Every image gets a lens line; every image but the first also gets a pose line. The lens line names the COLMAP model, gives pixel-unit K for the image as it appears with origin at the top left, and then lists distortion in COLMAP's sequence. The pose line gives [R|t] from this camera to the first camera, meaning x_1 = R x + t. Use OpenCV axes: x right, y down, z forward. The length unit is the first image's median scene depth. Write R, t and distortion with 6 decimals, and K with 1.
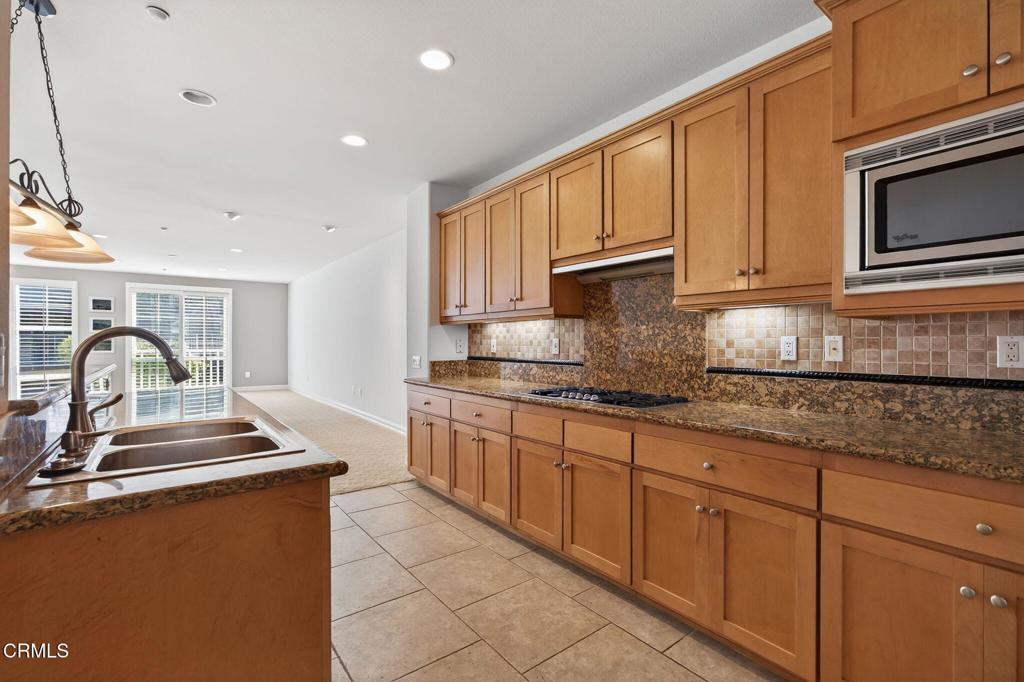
lens RADIAL K [[457.5, 0, 514.7], [0, 457.5, 342.6], [0, 0, 1]] dist [-0.017752, 0.006747]
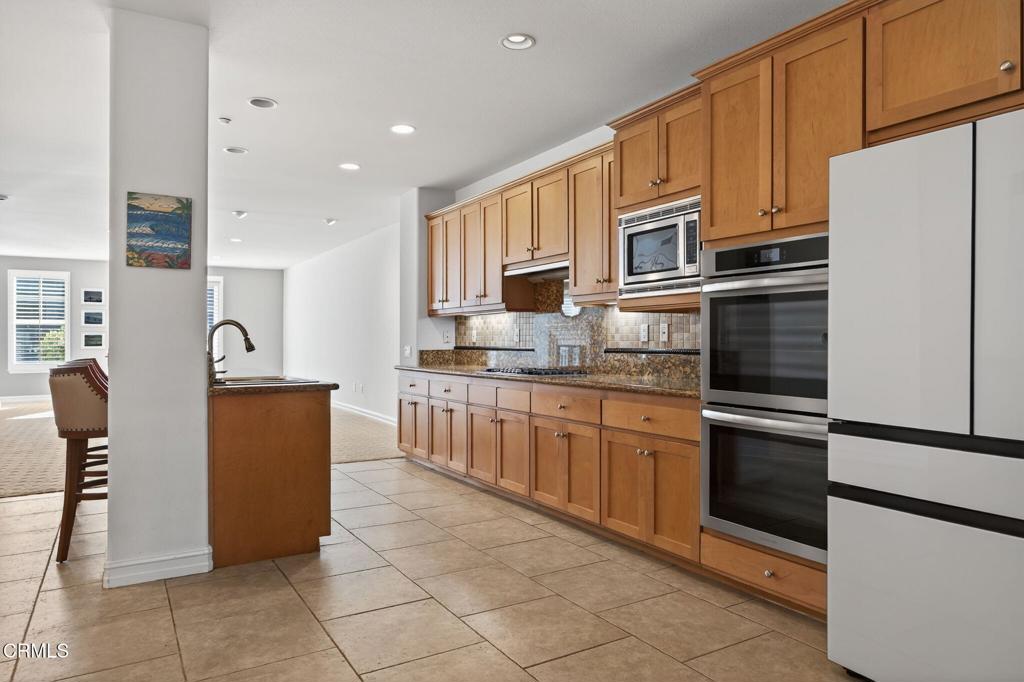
lens RADIAL K [[661.3, 0, 508.5], [0, 661.3, 336.7], [0, 0, 1]] dist [-0.005757, -0.000630]
pose [[0.992698, -0.001629, -0.120613, 0.337320], [0.000776, 0.999974, -0.007118, 0.029764], [0.120621, 0.006972, 0.992674, -0.838973]]
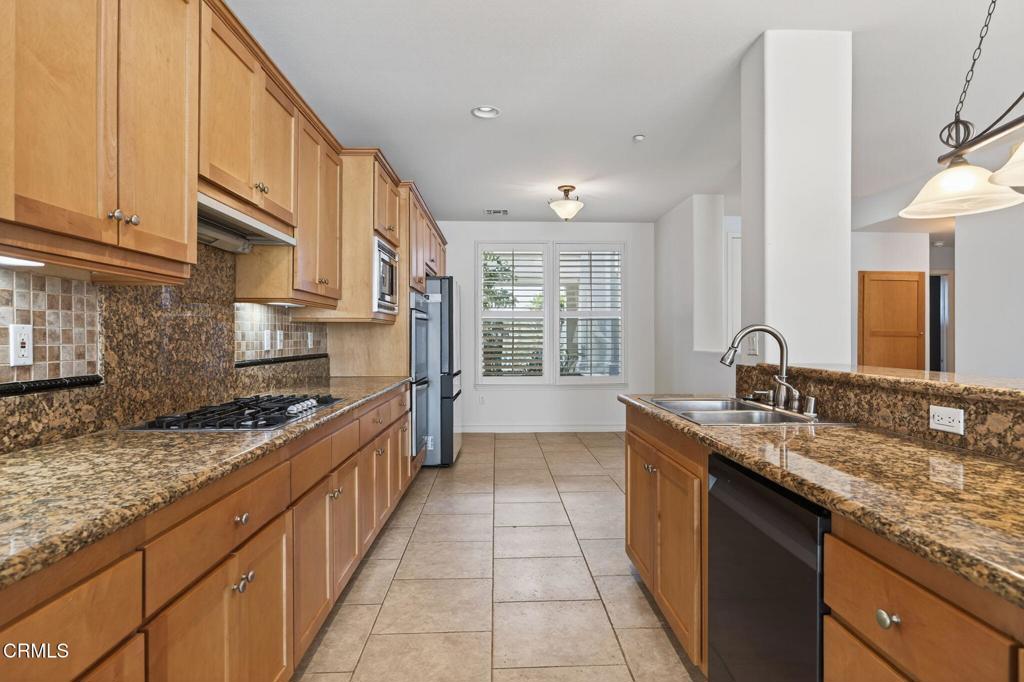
lens RADIAL K [[556.1, 0, 513.0], [0, 556.1, 335.8], [0, 0, 1]] dist [-0.001756, 0.000935]
pose [[-0.808392, 0.000089, 0.588645, -0.619748], [-0.001141, 0.999998, -0.001718, 0.001746], [-0.588644, -0.002061, -0.808390, 1.412045]]
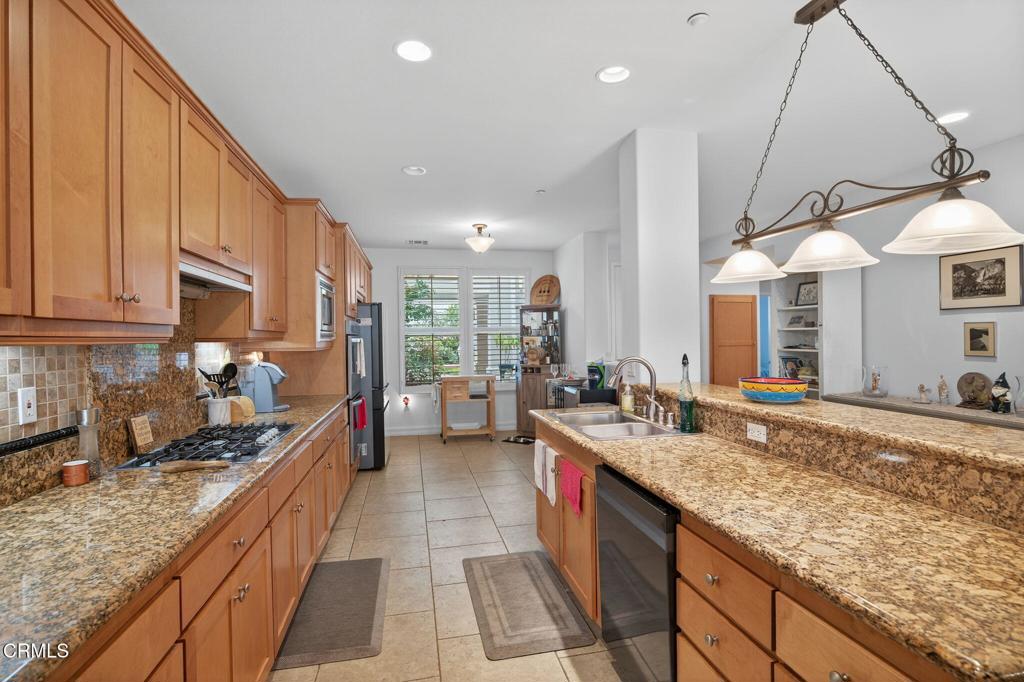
lens RADIAL K [[499.1, 0, 510.6], [0, 499.1, 338.8], [0, 0, 1]] dist [-0.018324, 0.006230]
pose [[-0.895547, 0.010416, 0.444845, -0.646038], [0.013262, 0.999907, 0.003286, -0.061276], [-0.444770, 0.008842, -0.895601, 1.513412]]
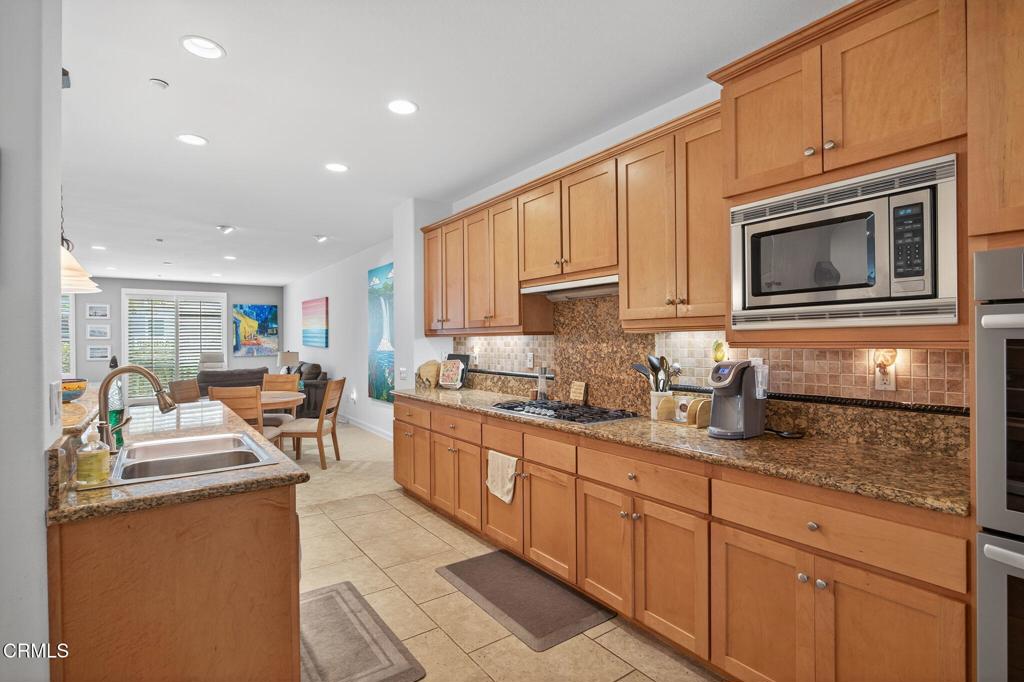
lens RADIAL K [[499.1, 0, 512.5], [0, 499.1, 339.9], [0, 0, 1]] dist [-0.018324, 0.006230]
pose [[0.999288, -0.009766, -0.036435, 0.113474], [0.009698, 0.999951, -0.002036, -0.045043], [0.036453, 0.001681, 0.999334, -0.165799]]
